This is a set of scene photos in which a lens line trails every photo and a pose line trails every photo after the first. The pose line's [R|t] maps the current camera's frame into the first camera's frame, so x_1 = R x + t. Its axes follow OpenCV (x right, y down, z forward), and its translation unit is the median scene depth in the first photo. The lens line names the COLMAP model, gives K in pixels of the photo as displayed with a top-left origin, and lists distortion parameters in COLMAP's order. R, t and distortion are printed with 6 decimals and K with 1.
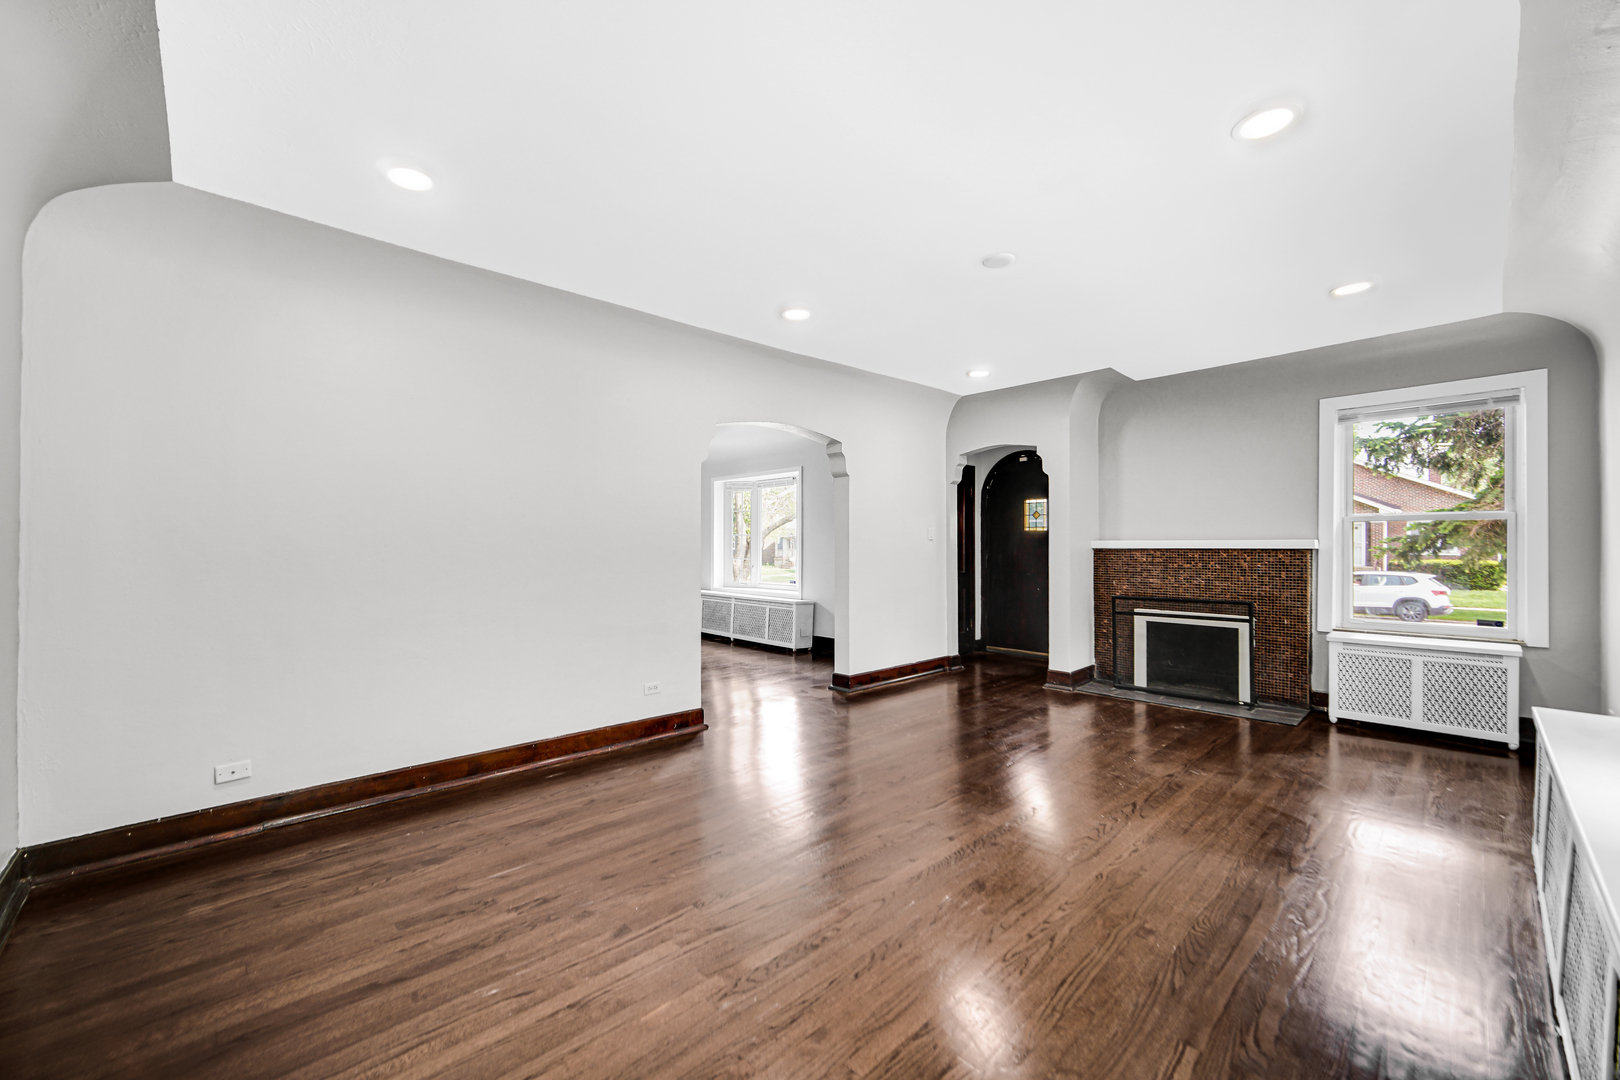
lens RADIAL K [[650.9, 0, 803.1], [0, 650.9, 537.4], [0, 0, 1]] dist [0.000224, -0.000682]
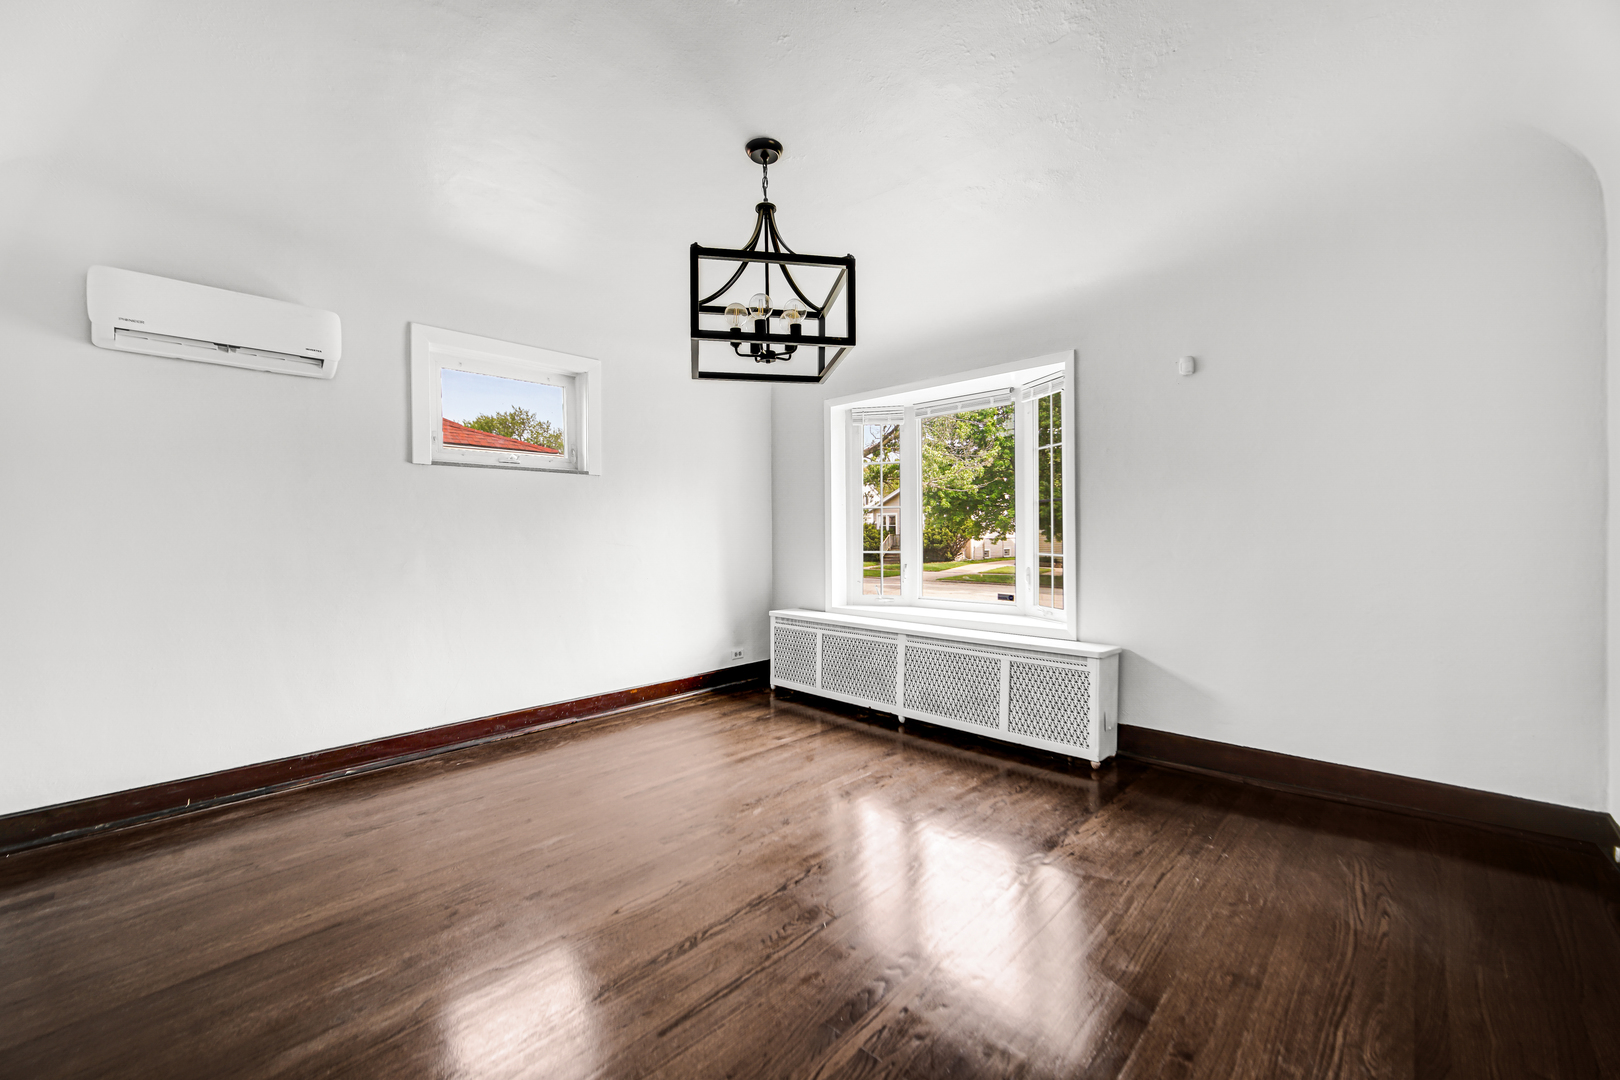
lens RADIAL K [[650.9, 0, 803.1], [0, 650.9, 537.4], [0, 0, 1]] dist [0.000224, -0.000682]
pose [[0.998047, 0.000338, 0.062464, -0.225505], [-0.001530, 0.999818, 0.019042, 0.013382], [-0.062446, -0.019101, 0.997866, 0.555606]]
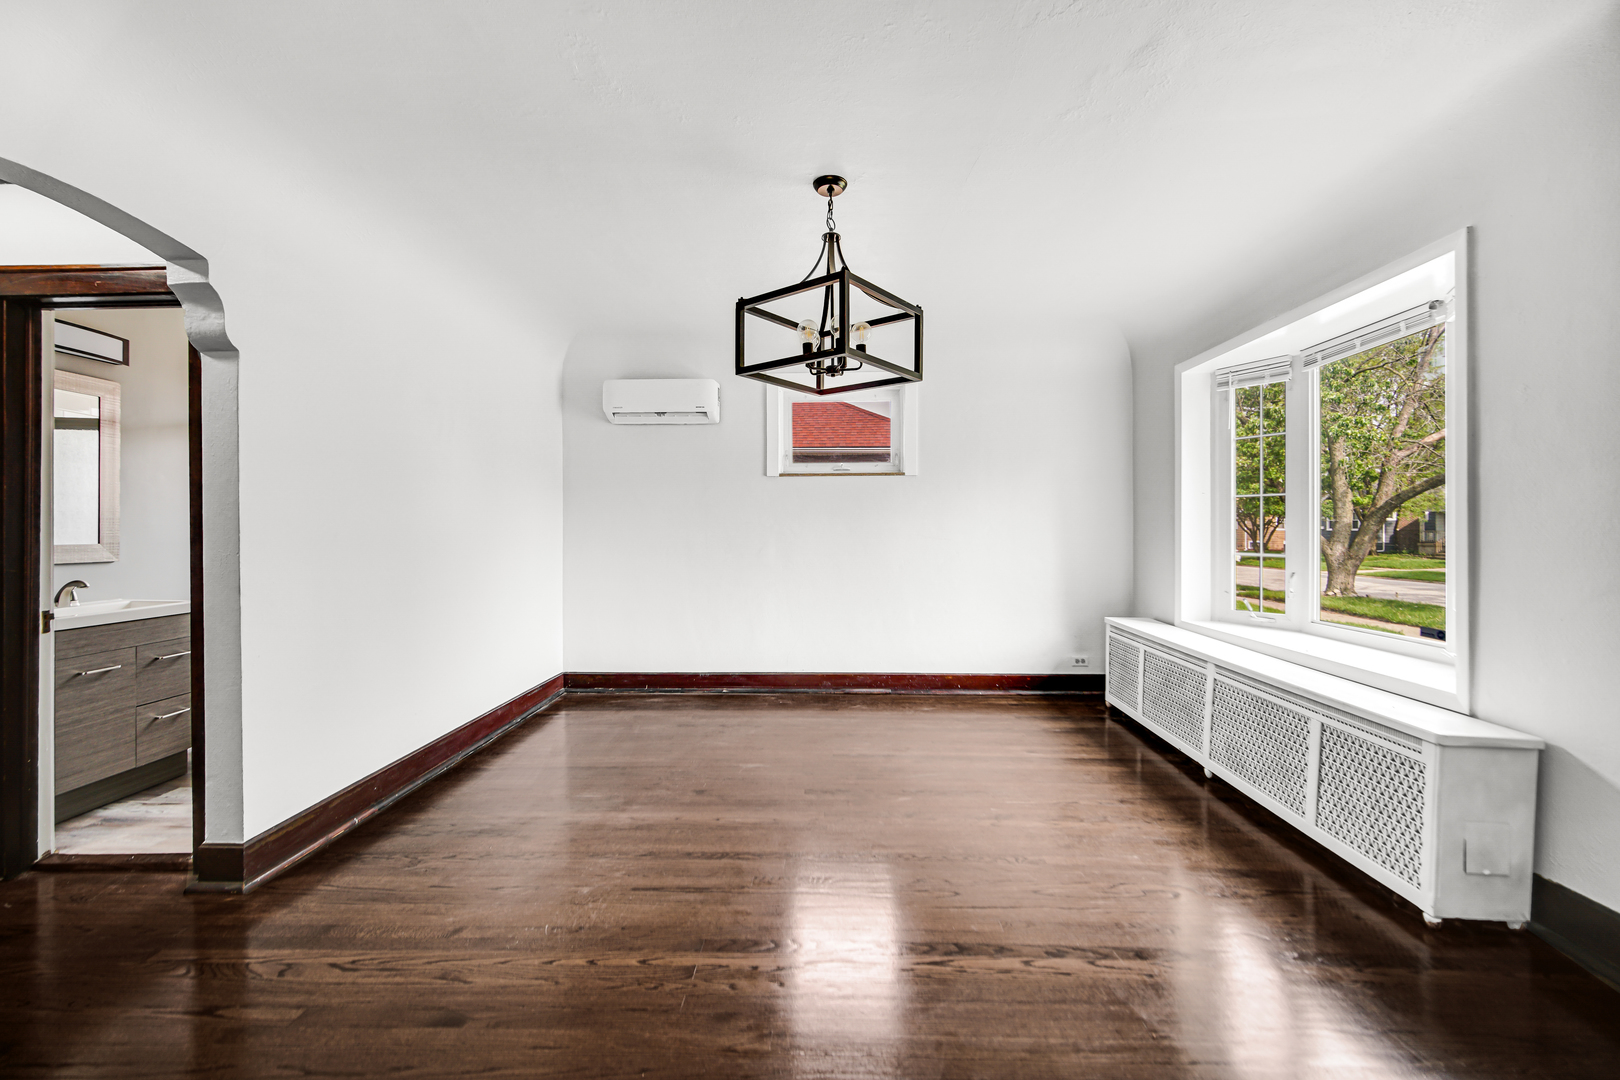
lens RADIAL K [[660.5, 0, 811.6], [0, 660.5, 522.8], [0, 0, 1]] dist [-0.000527, -0.000483]
pose [[0.704101, 0.002554, -0.710095, -0.000896], [0.005239, 0.999948, 0.008792, 0.010159], [0.710080, -0.009911, 0.704051, 0.610807]]
